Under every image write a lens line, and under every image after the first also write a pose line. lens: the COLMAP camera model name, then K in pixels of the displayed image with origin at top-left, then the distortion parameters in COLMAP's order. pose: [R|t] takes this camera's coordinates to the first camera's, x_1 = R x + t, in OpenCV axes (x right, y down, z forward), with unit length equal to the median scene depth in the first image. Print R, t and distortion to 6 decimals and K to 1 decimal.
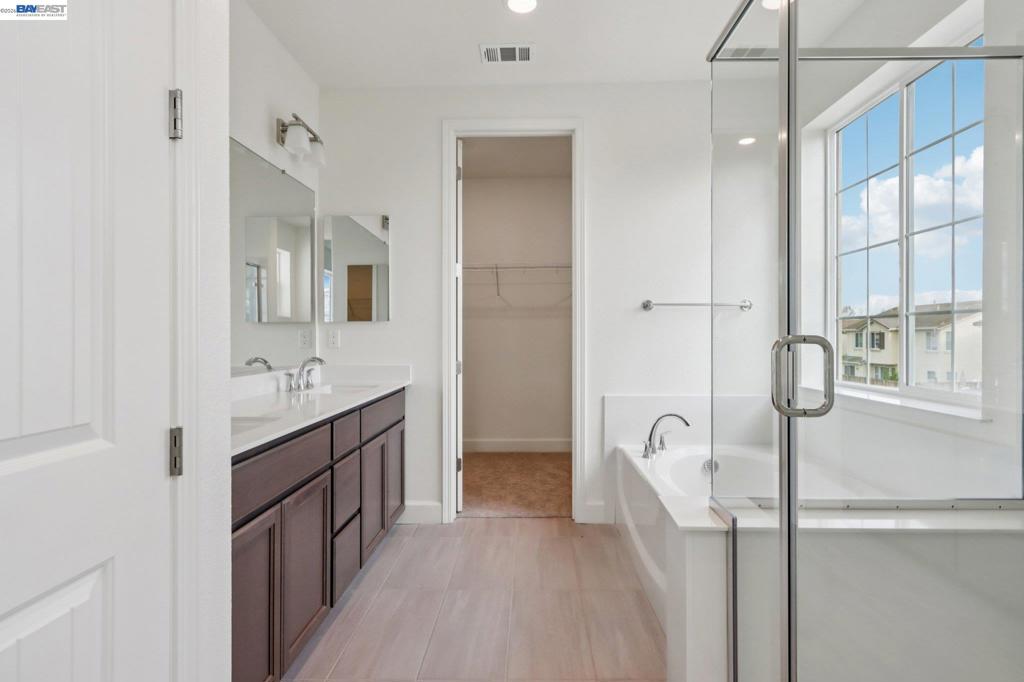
lens RADIAL K [[509.6, 0, 518.0], [0, 509.6, 335.9], [0, 0, 1]] dist [-0.009665, -0.000273]
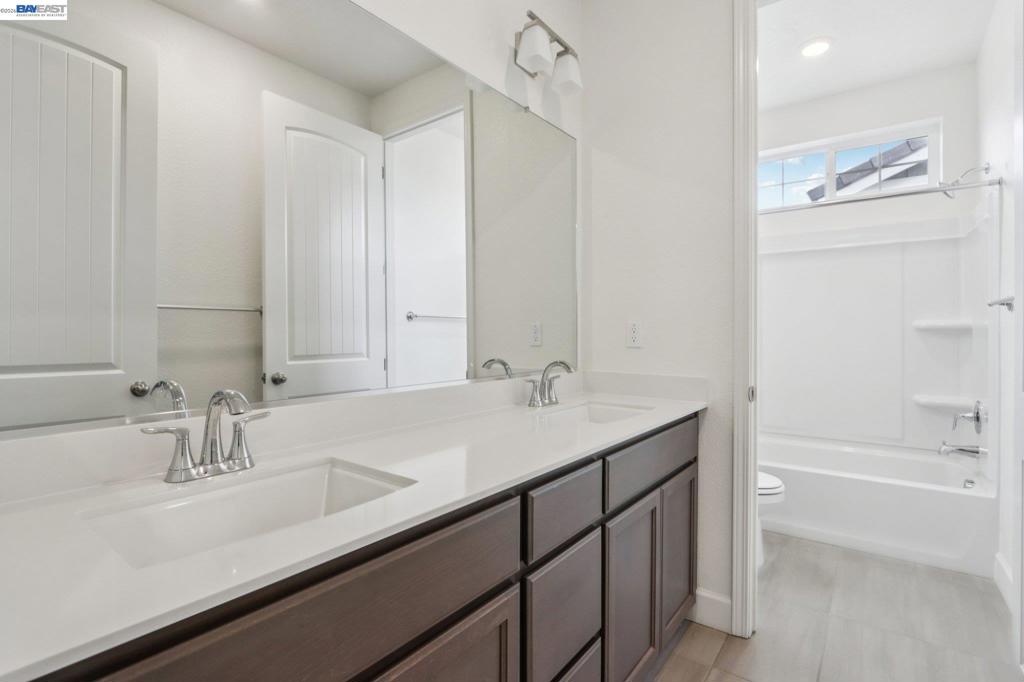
lens RADIAL K [[481.6, 0, 510.4], [0, 481.6, 328.5], [0, 0, 1]] dist [0.016696, 0.000187]
pose [[0.802125, 0.007308, -0.597112, -0.057640], [-0.009261, 0.999957, -0.000201, -0.002038], [0.597085, 0.005691, 0.802158, 0.426608]]
